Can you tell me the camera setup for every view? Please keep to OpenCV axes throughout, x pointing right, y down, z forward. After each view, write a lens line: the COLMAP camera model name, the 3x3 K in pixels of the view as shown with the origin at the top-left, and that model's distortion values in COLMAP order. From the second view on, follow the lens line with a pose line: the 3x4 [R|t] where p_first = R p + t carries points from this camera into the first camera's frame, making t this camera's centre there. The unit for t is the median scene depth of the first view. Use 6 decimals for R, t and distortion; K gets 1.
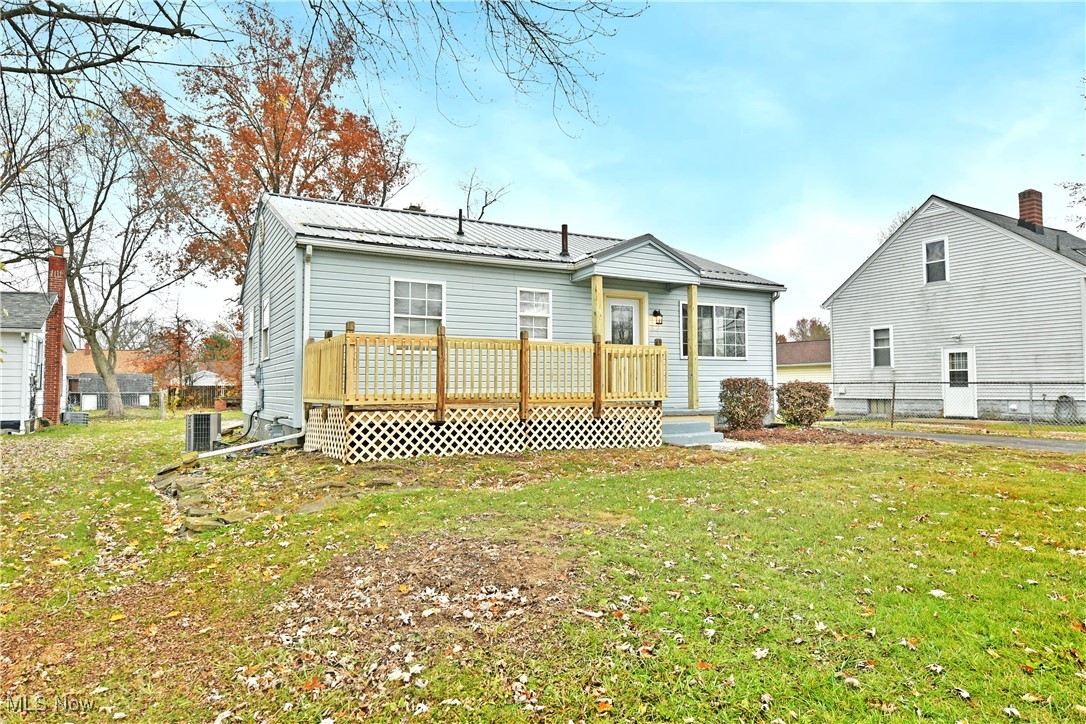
lens RADIAL K [[645.9, 0, 547.4], [0, 645.9, 364.3], [0, 0, 1]] dist [-0.005292, -0.001099]
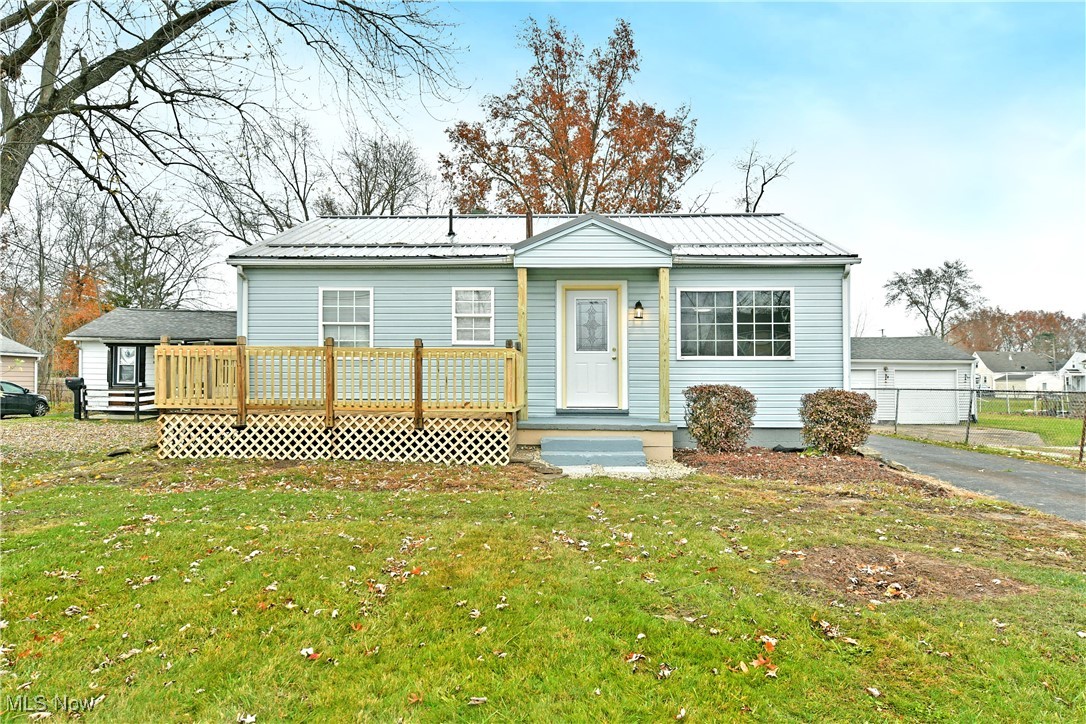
lens RADIAL K [[672.8, 0, 542.3], [0, 672.8, 380.3], [0, 0, 1]] dist [-0.004768, -0.000516]
pose [[0.846542, 0.005477, -0.532293, 0.736880], [0.008669, 0.999673, 0.024072, -0.007047], [0.532251, -0.024992, 0.846218, 0.289794]]
